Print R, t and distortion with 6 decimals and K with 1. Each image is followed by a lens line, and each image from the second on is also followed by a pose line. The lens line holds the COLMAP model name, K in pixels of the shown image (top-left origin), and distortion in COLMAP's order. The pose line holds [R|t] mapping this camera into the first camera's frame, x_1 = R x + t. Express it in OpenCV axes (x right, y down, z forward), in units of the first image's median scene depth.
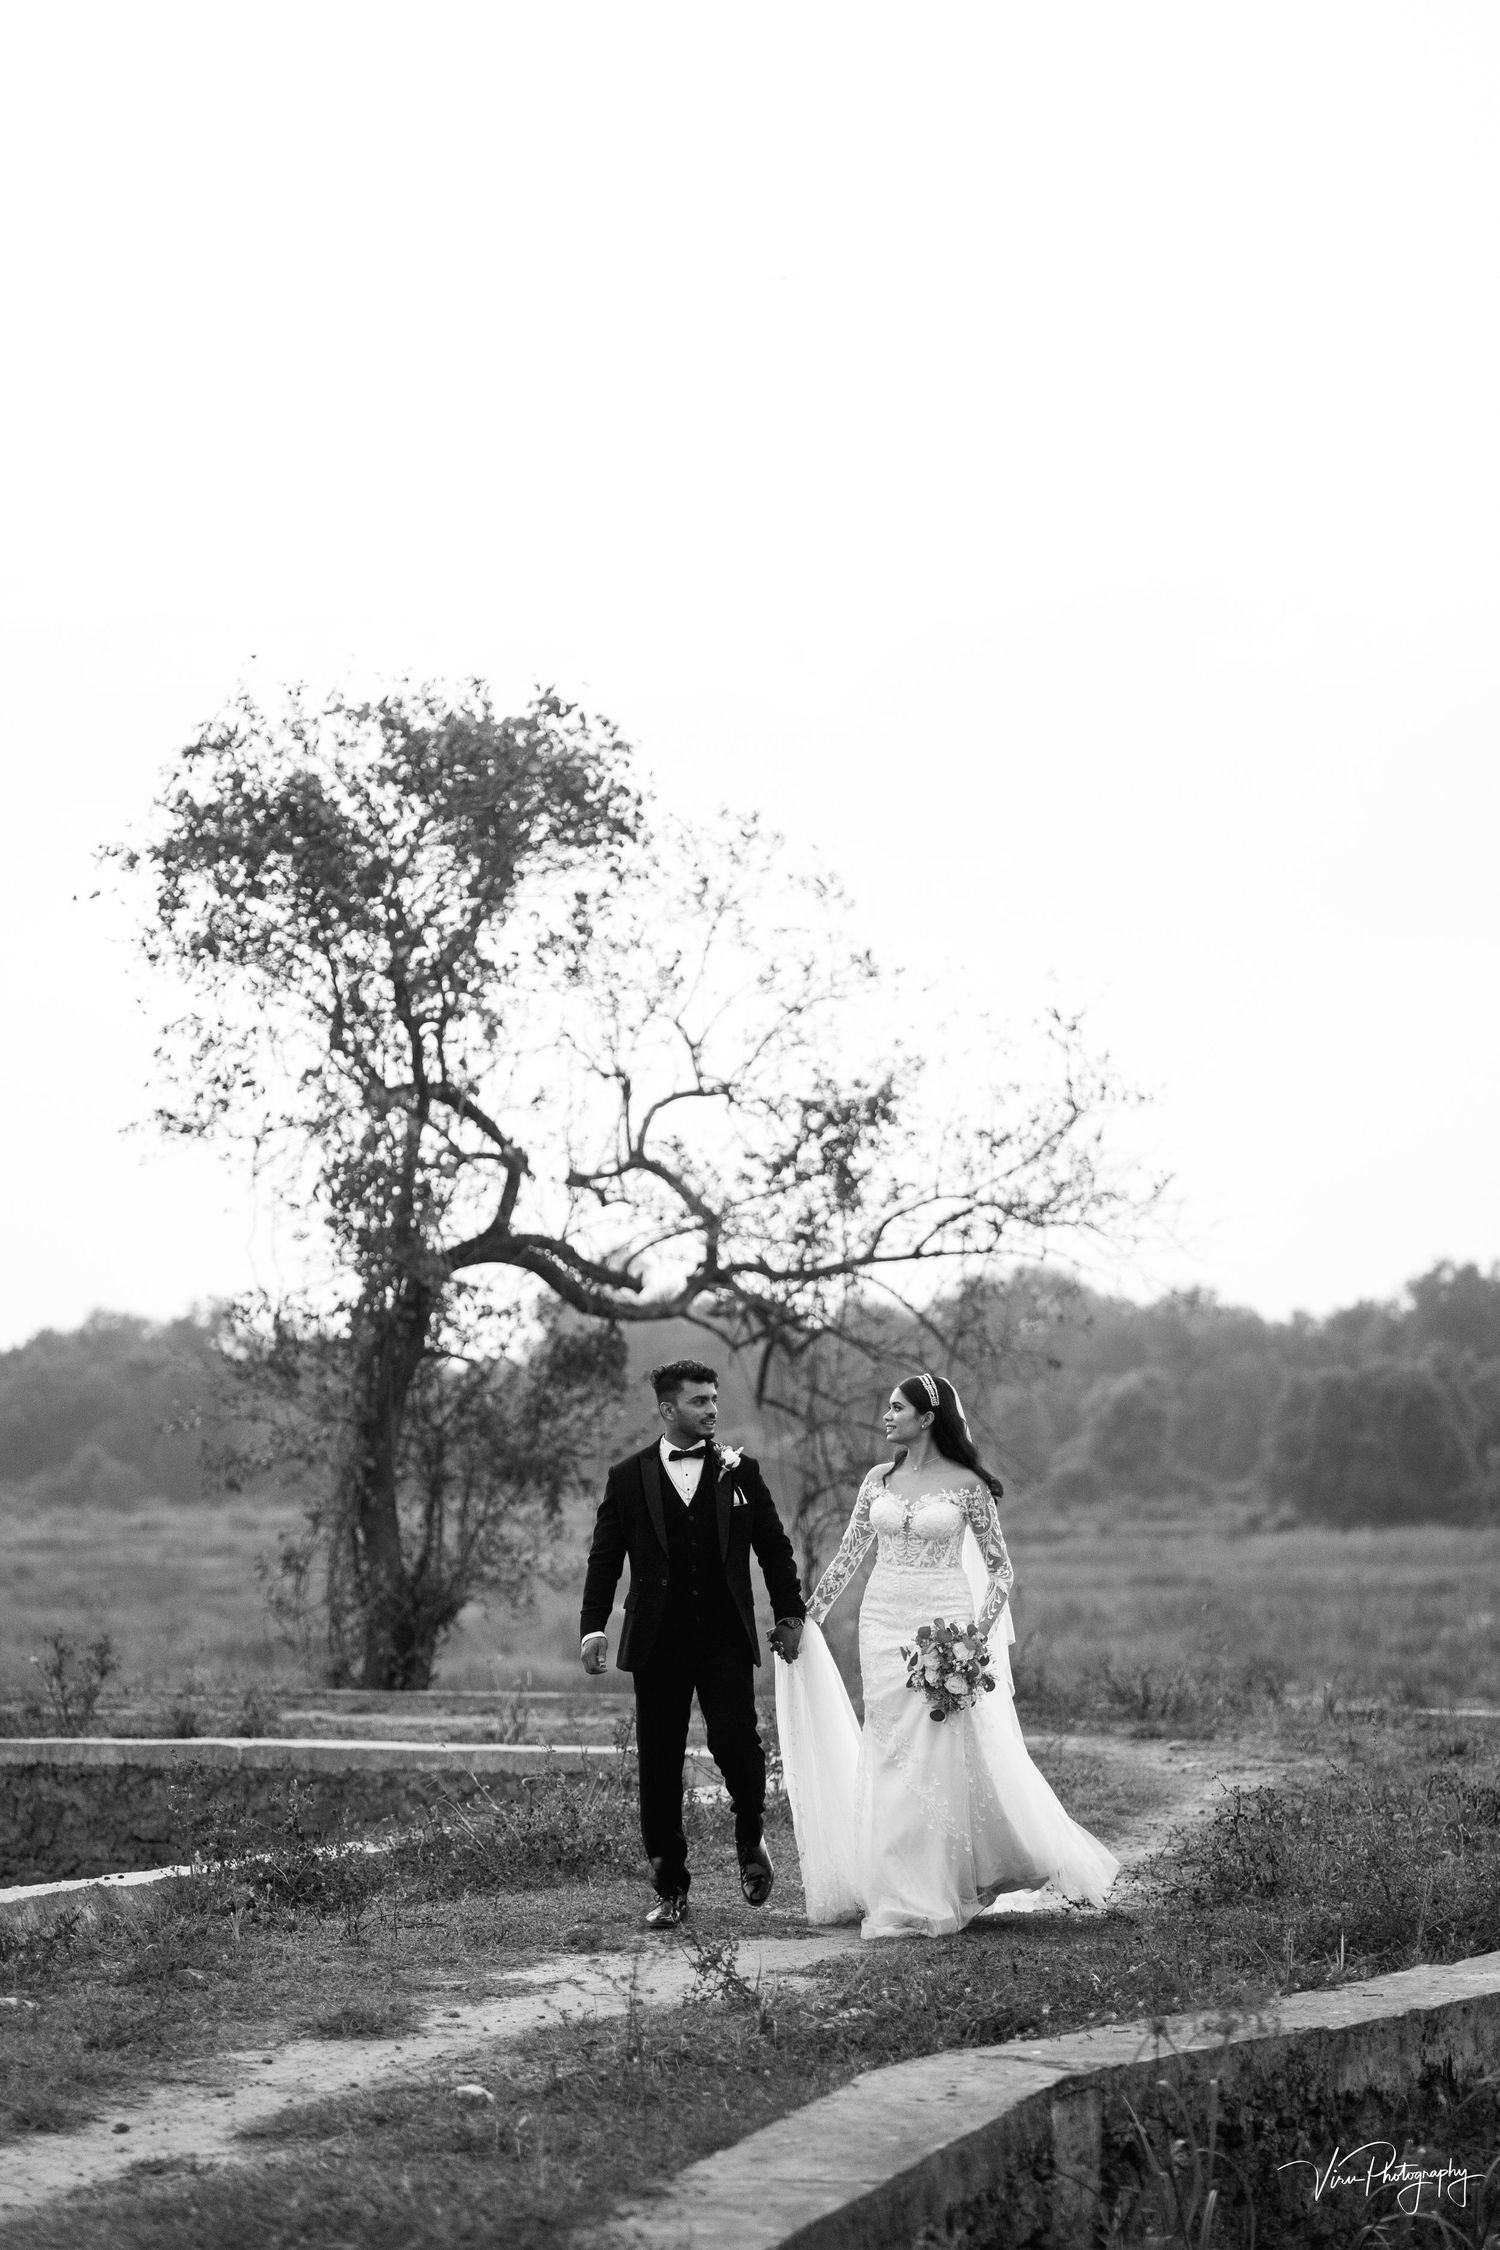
lens RADIAL K [[5384.1, 0, 752.0], [0, 5384.1, 1126.1], [0, 0, 1]] dist [0.596526, 0.000000]
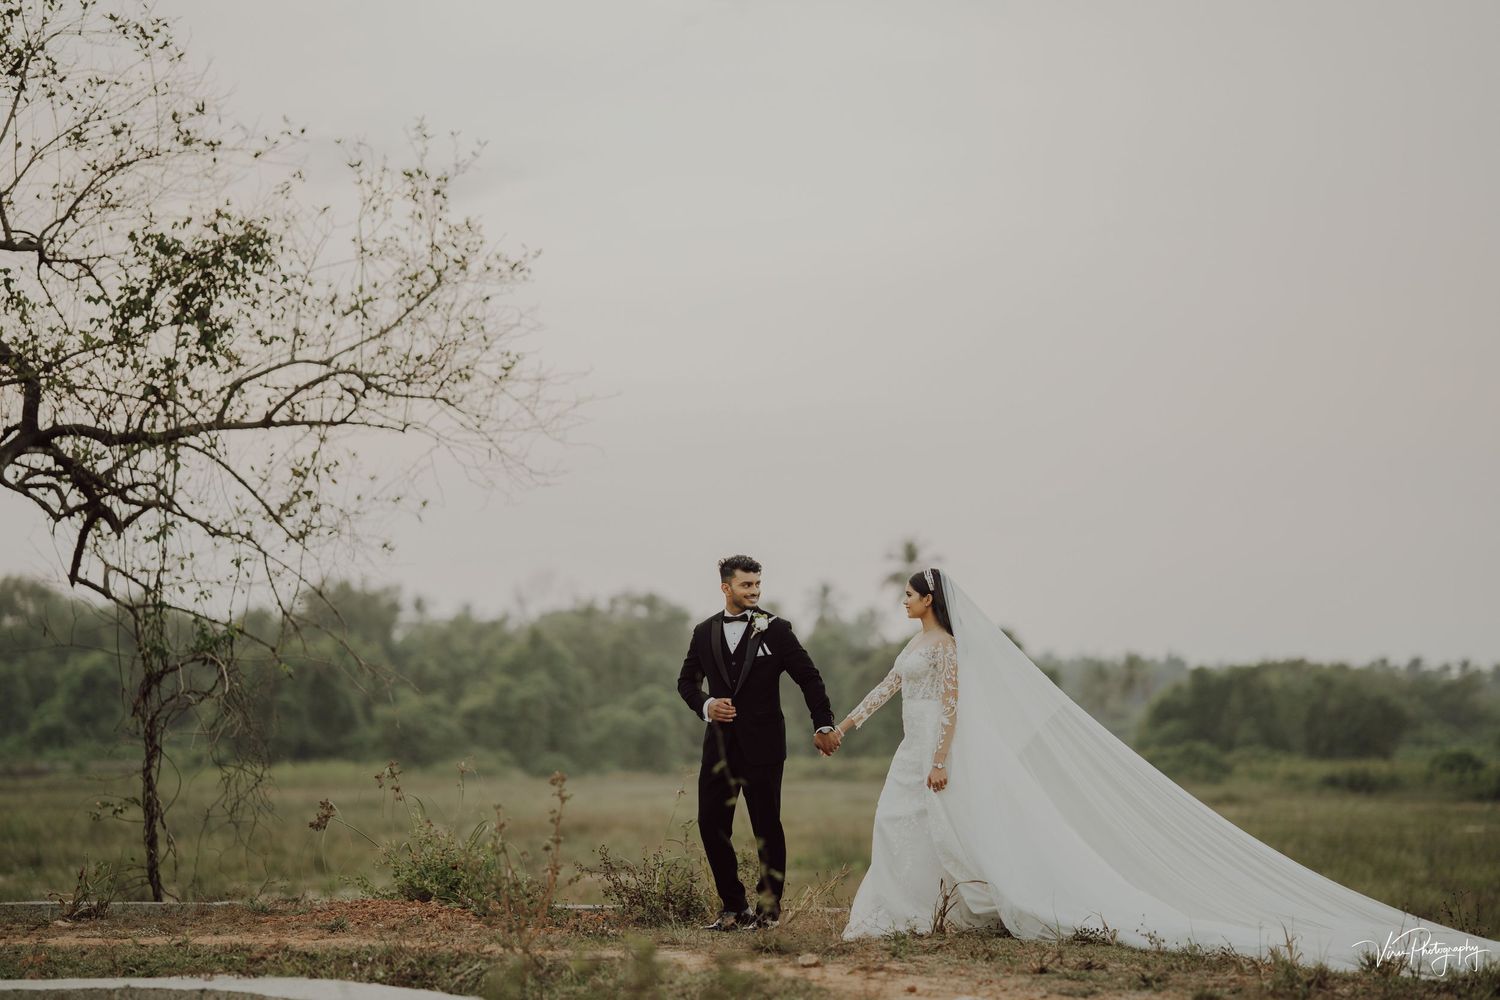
lens RADIAL K [[3589.4, 0, 748.0], [0, 3589.4, 504.4], [0, 0, 1]] dist [0.596526, 0.000000]
pose [[0.966141, 0.032724, 0.255931, -0.048138], [-0.032747, 0.999455, -0.004173, 0.037101], [-0.255928, -0.004350, 0.966686, 0.364307]]
